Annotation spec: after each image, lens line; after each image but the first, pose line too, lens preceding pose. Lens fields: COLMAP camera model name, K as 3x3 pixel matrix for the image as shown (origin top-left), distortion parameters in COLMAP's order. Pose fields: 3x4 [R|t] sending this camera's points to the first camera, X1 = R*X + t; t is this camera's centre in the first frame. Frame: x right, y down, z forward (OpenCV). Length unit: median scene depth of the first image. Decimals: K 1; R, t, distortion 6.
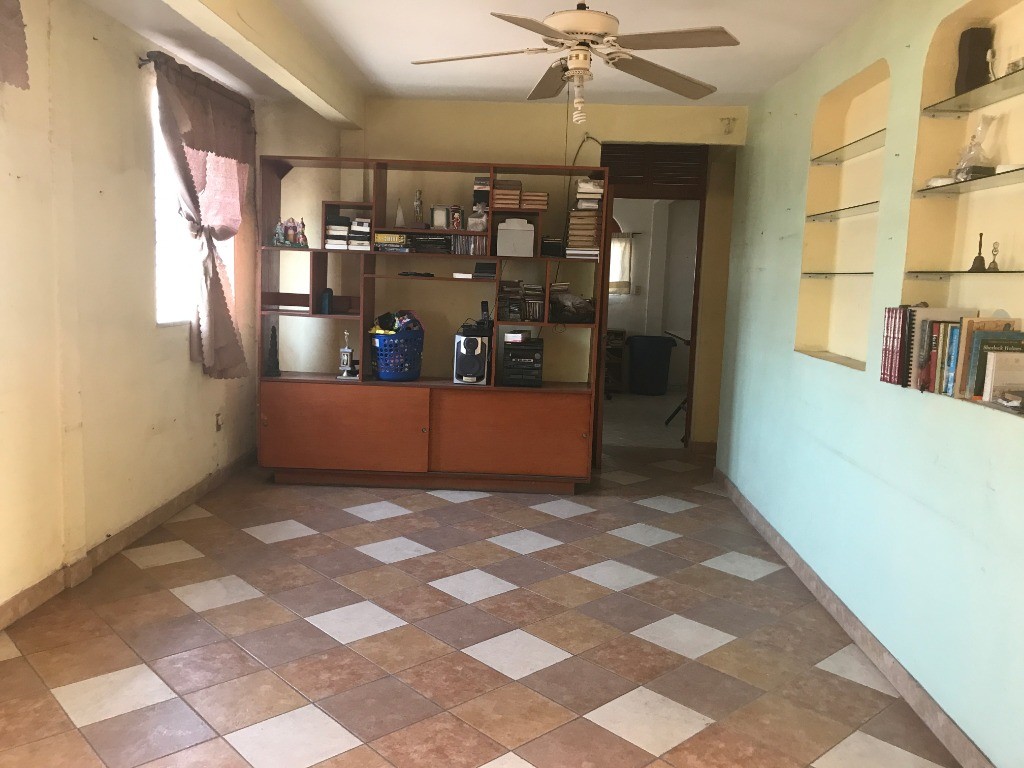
lens RADIAL K [[829.8, 0, 513.0], [0, 829.8, 378.9], [0, 0, 1]] dist [0.079056, -0.153941]
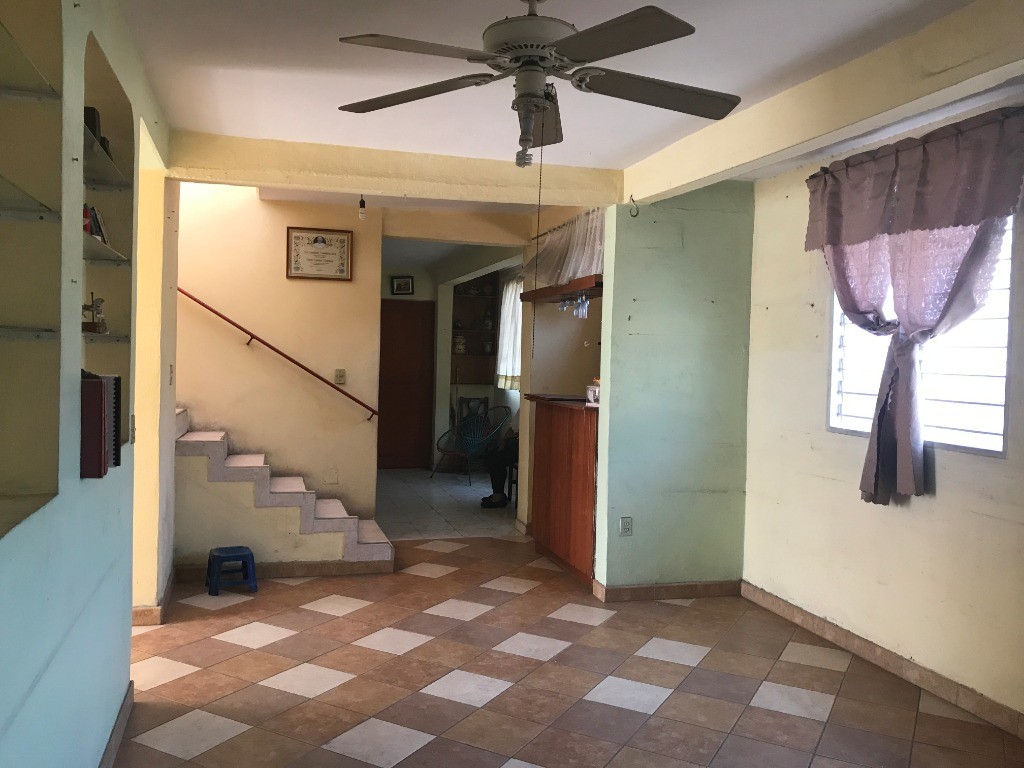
lens RADIAL K [[829.8, 0, 513.0], [0, 829.8, 378.9], [0, 0, 1]] dist [0.079056, -0.153941]
pose [[-0.941322, -0.047924, -0.334091, 0.398152], [-0.100727, 0.984647, 0.142561, -0.262291], [0.322129, 0.167848, -0.931697, 2.046050]]
